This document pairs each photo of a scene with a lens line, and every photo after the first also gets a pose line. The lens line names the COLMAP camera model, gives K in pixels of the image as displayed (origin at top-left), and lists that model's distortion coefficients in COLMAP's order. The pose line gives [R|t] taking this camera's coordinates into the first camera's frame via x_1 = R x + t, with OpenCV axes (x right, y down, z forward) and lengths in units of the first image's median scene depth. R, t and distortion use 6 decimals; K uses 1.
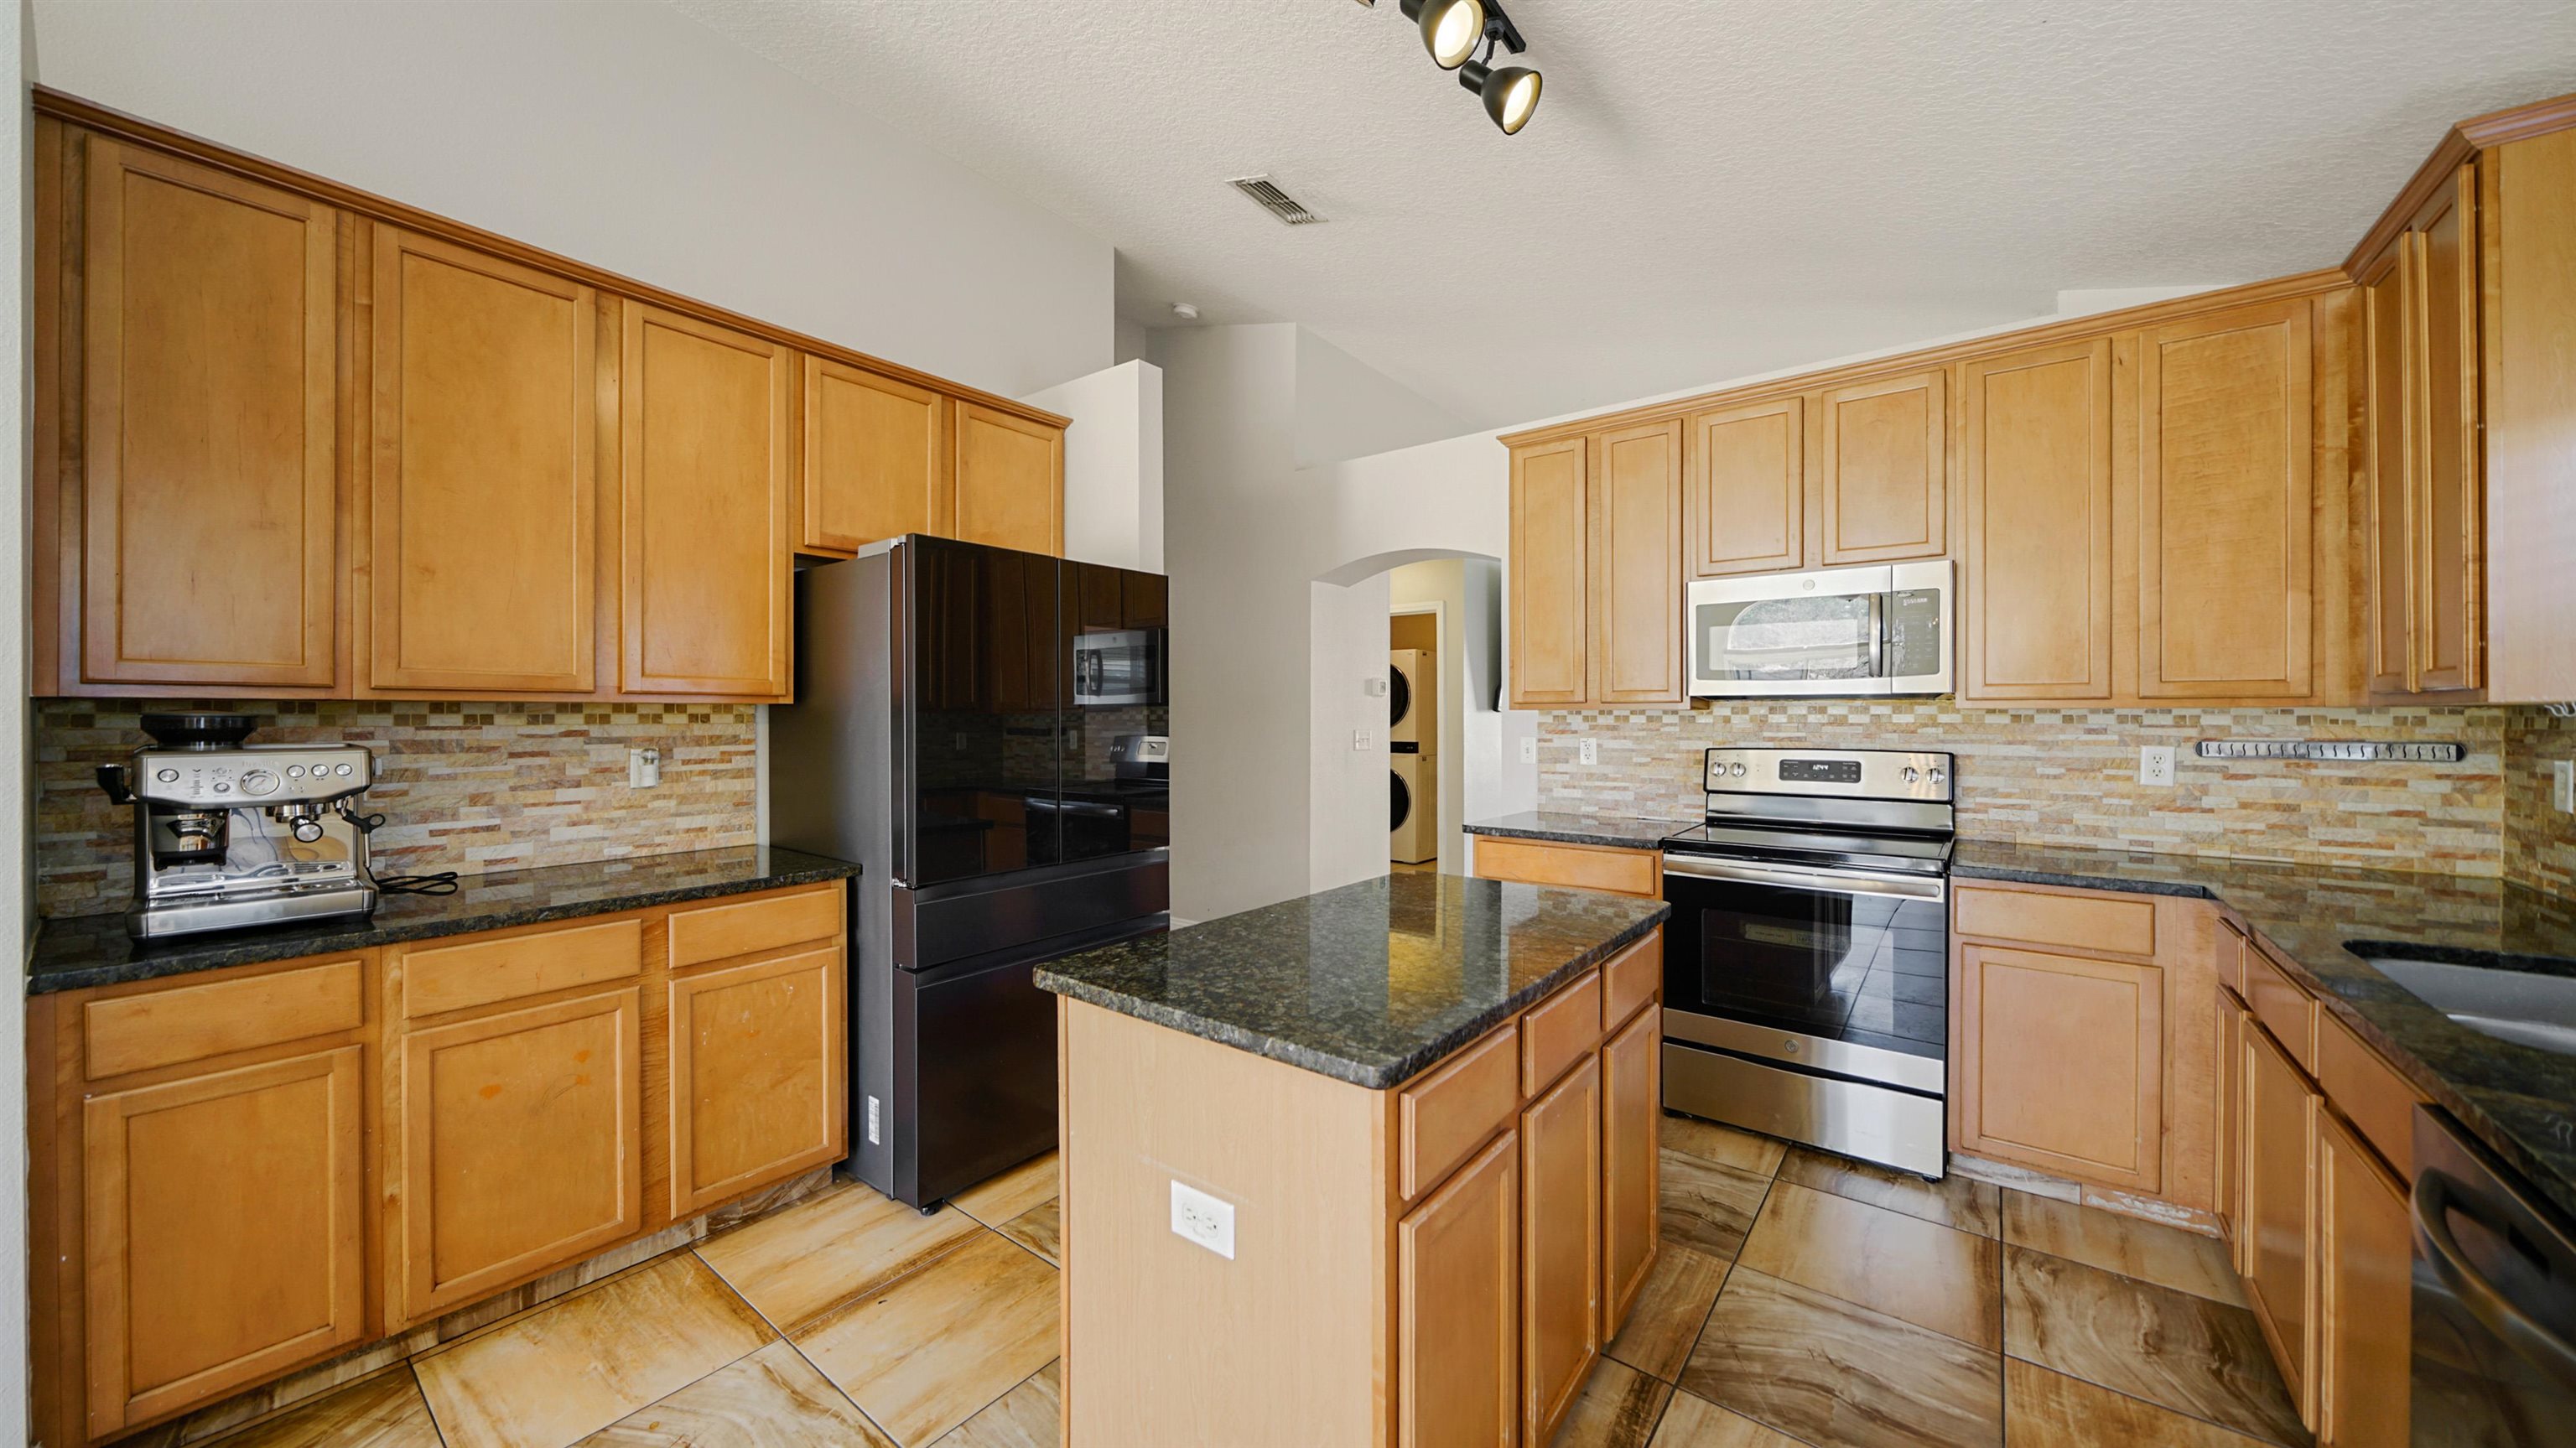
lens RADIAL K [[914.8, 0, 1292.3], [0, 914.8, 720.1], [0, 0, 1]] dist [0.009481, 0.000027]
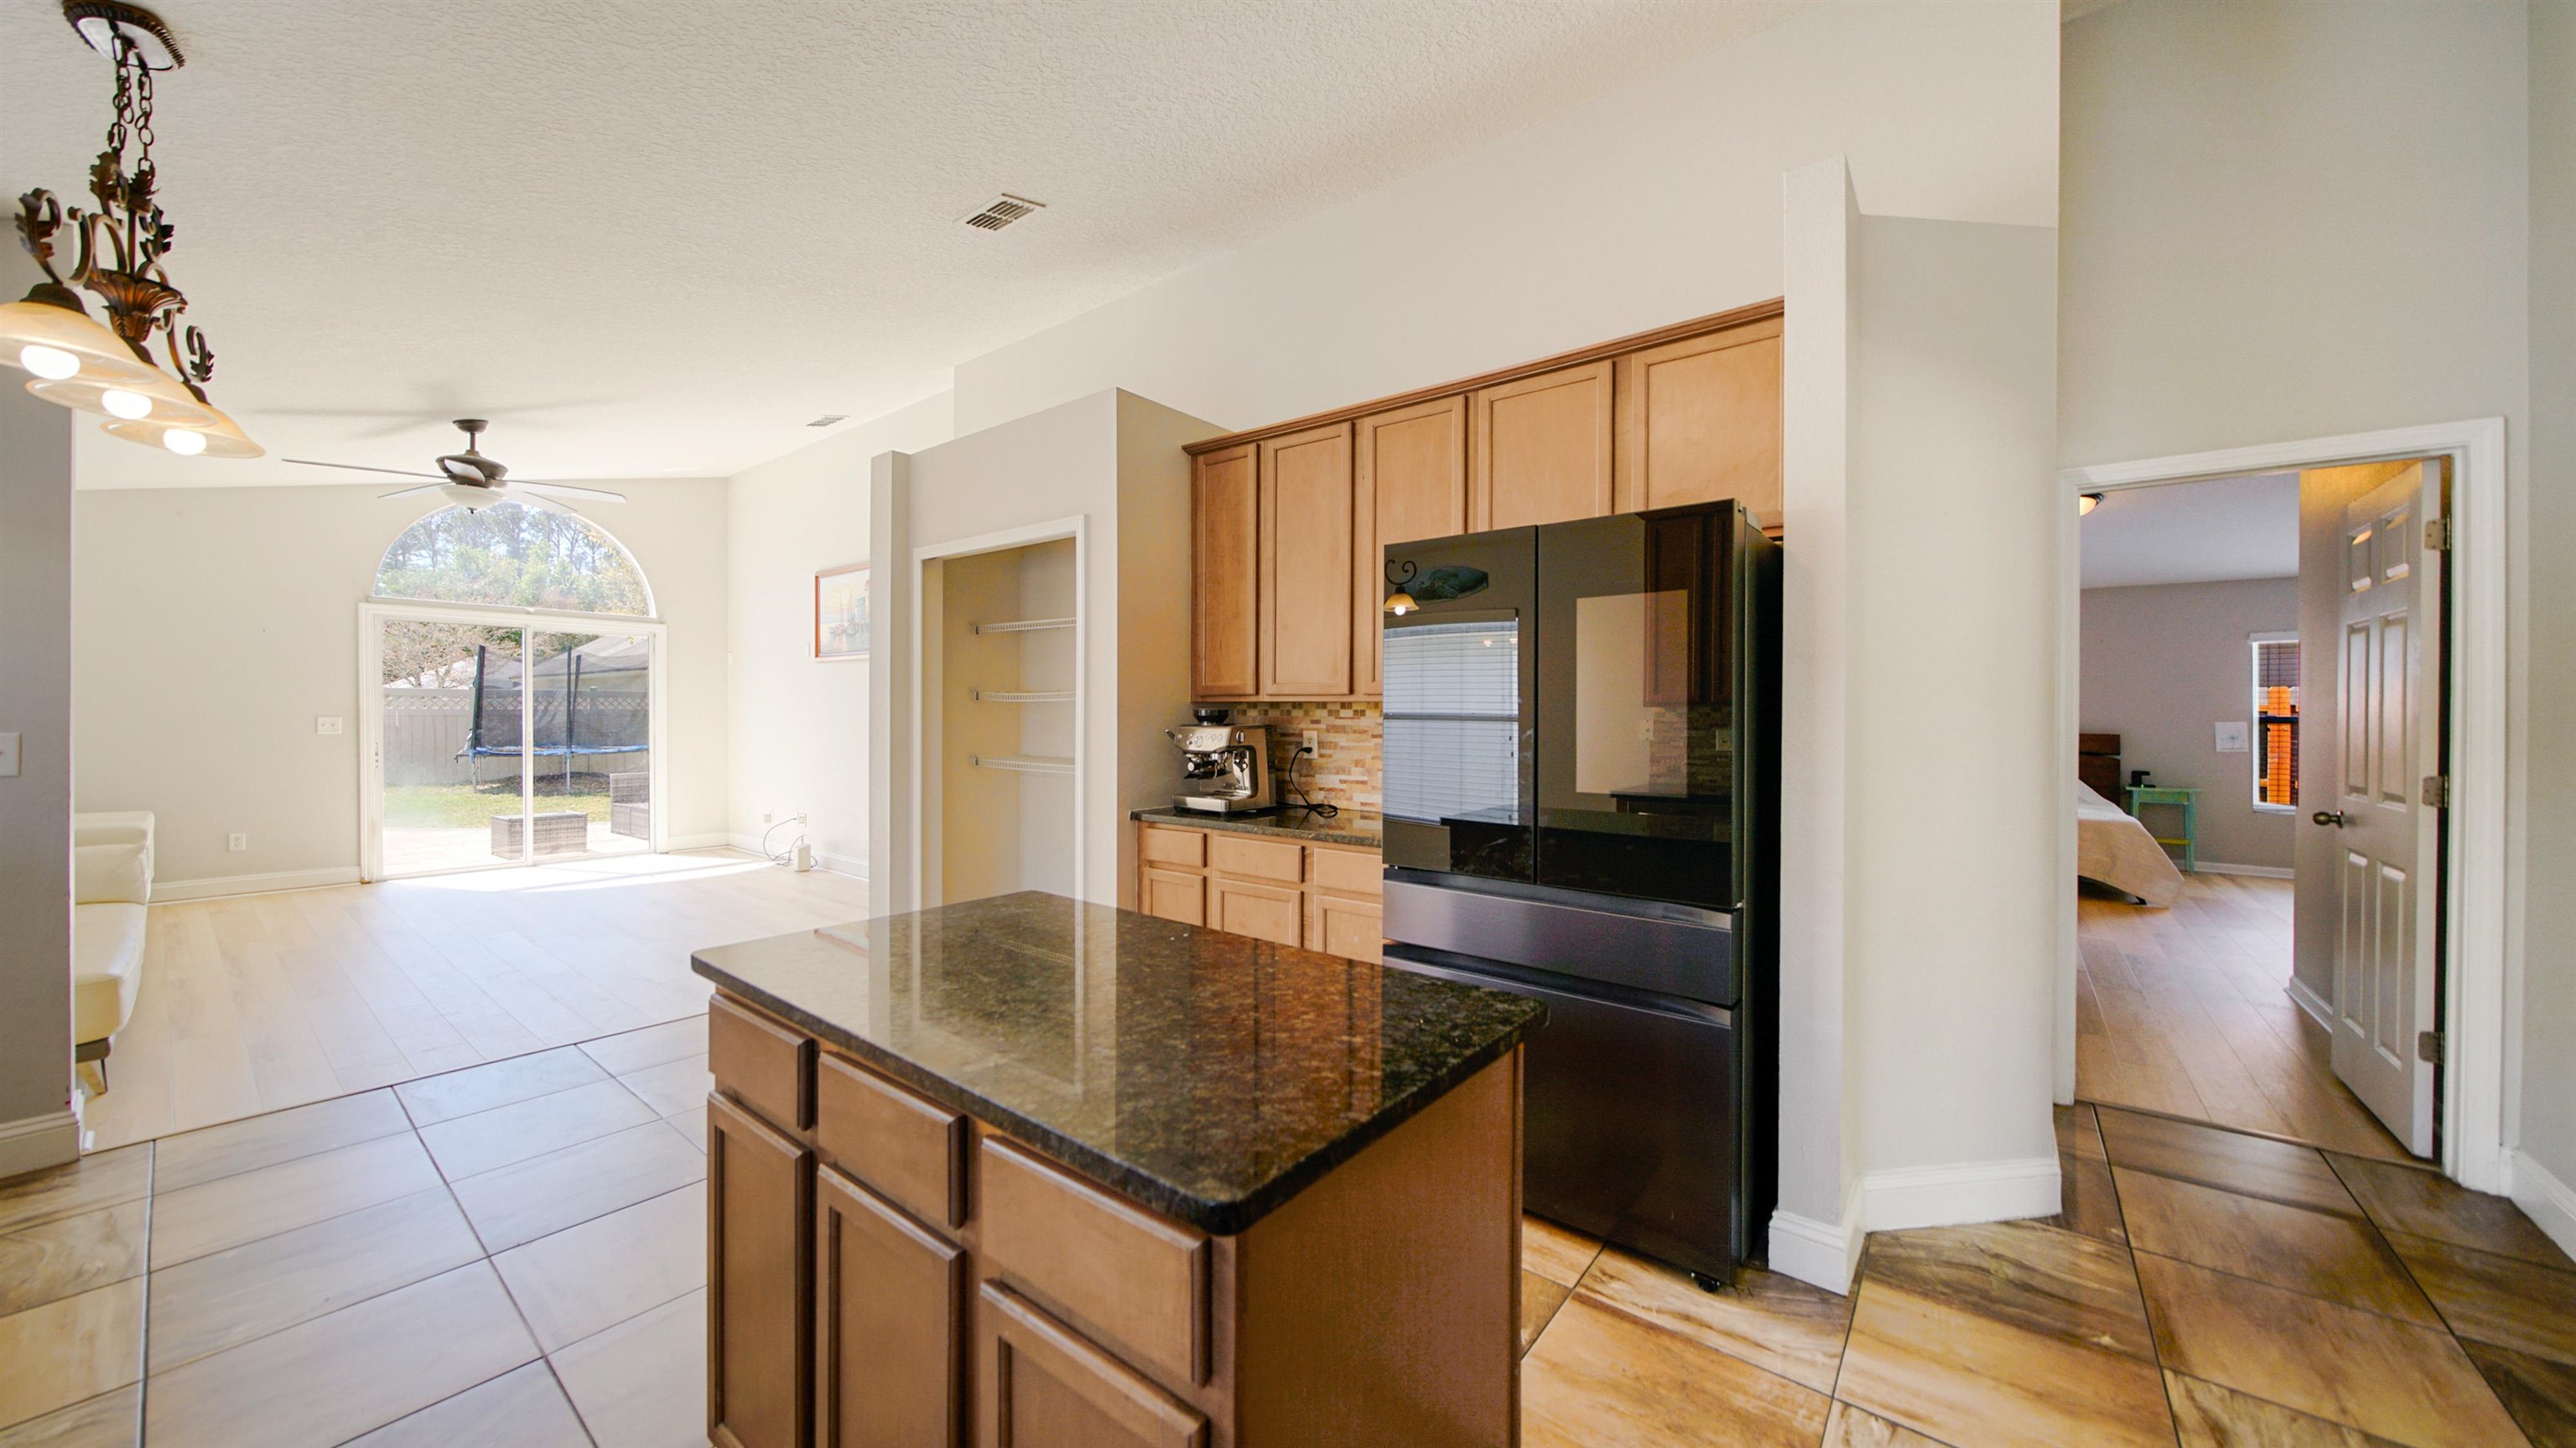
lens RADIAL K [[914.8, 0, 1292.3], [0, 914.8, 720.1], [0, 0, 1]] dist [0.009481, 0.000027]
pose [[-0.009711, 0.009433, -0.999908, 0.716439], [-0.009365, 0.999911, 0.009524, -0.002219], [0.999909, 0.009457, -0.009622, 0.930352]]
